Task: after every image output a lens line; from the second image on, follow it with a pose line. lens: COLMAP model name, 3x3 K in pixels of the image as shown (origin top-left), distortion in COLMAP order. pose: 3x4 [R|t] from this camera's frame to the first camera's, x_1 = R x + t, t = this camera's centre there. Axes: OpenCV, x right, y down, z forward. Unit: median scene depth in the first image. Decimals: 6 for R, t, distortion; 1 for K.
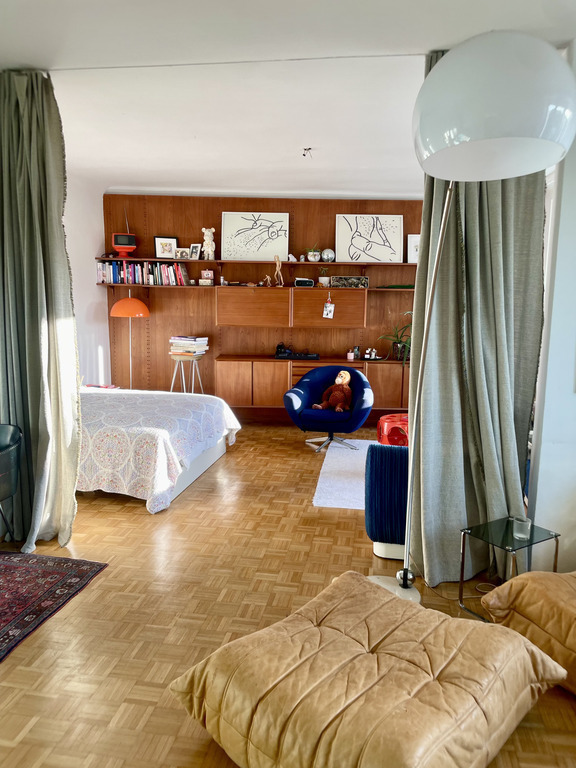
lens RADIAL K [[581.7, 0, 295.9], [0, 581.7, 381.5], [0, 0, 1]] dist [0.097078, -0.136984]
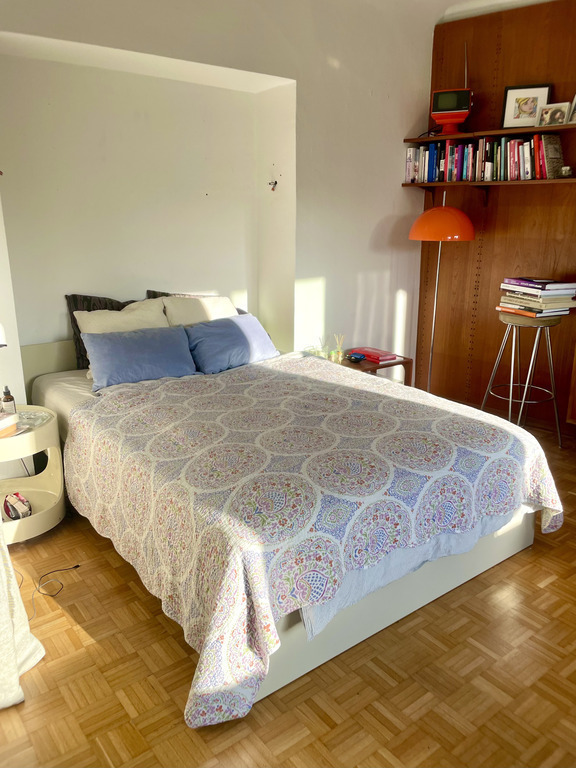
lens RADIAL K [[593.0, 0, 299.8], [0, 593.0, 381.3], [0, 0, 1]] dist [0.099761, -0.143088]
pose [[0.733546, 0.172733, -0.657323, 0.029758], [-0.090131, 0.983345, 0.157823, -0.053919], [0.673637, -0.056525, 0.736897, 0.460752]]
